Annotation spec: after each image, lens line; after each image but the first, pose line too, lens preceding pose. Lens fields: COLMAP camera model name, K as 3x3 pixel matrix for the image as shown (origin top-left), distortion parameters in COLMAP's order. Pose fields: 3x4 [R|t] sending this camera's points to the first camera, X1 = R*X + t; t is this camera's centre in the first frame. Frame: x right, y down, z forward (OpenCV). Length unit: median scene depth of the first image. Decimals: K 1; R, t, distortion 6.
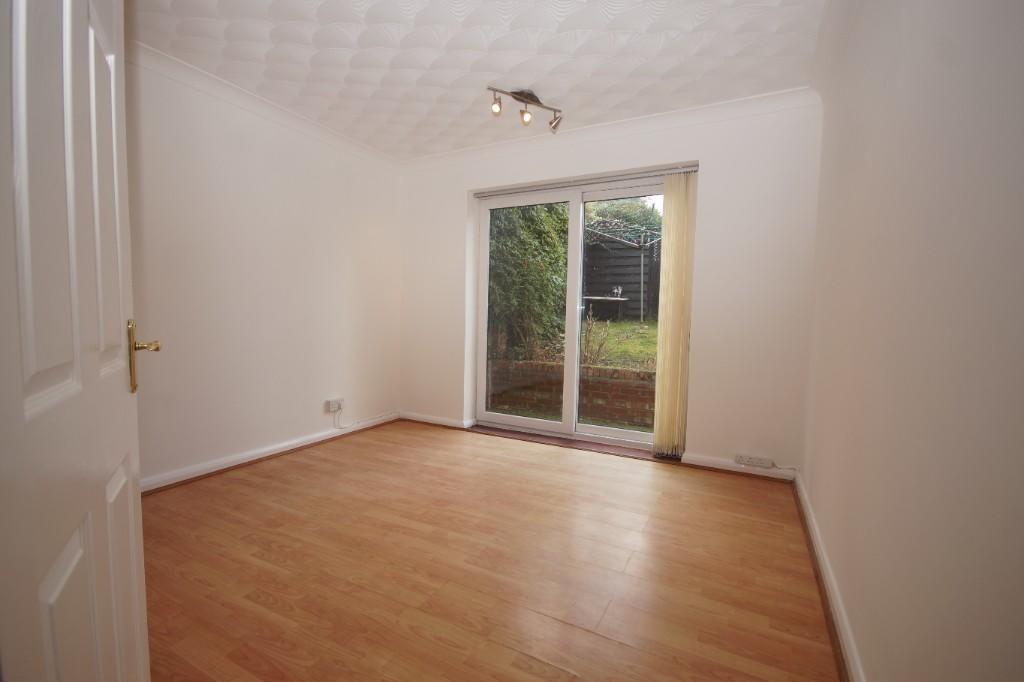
lens RADIAL K [[456.1, 0, 508.7], [0, 456.1, 345.9], [0, 0, 1]] dist [-0.001282, -0.000086]
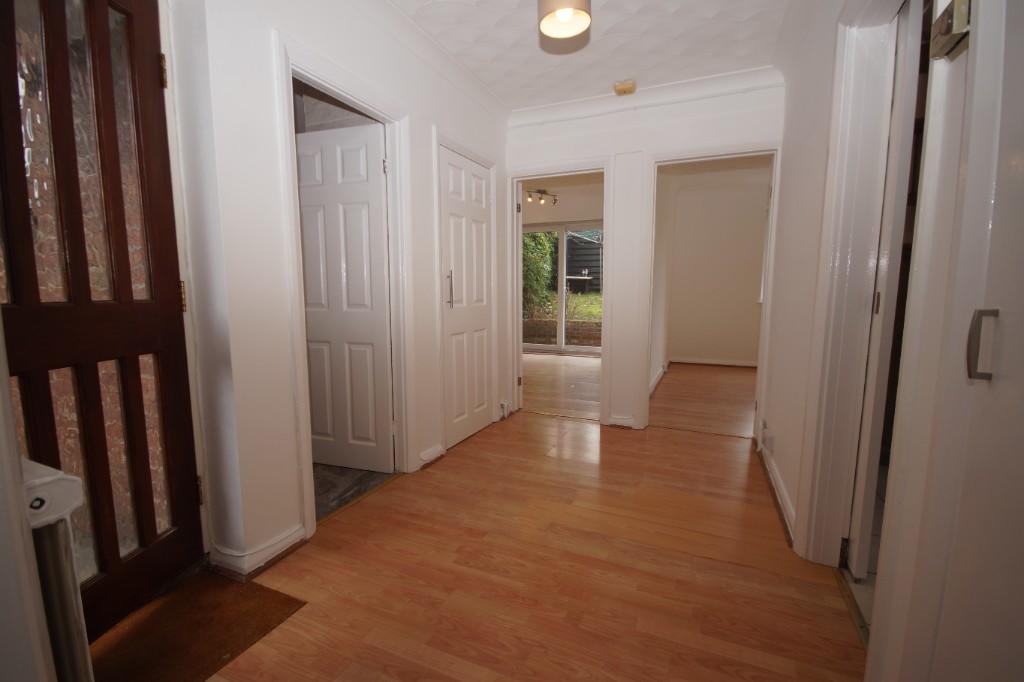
lens RADIAL K [[456.1, 0, 511.8], [0, 456.1, 342.8], [0, 0, 1]] dist [-0.001282, -0.000086]
pose [[0.997292, -0.024706, 0.069266, -0.132726], [0.021285, 0.998538, 0.049692, 0.034223], [-0.070393, -0.048083, 0.996360, -0.585725]]
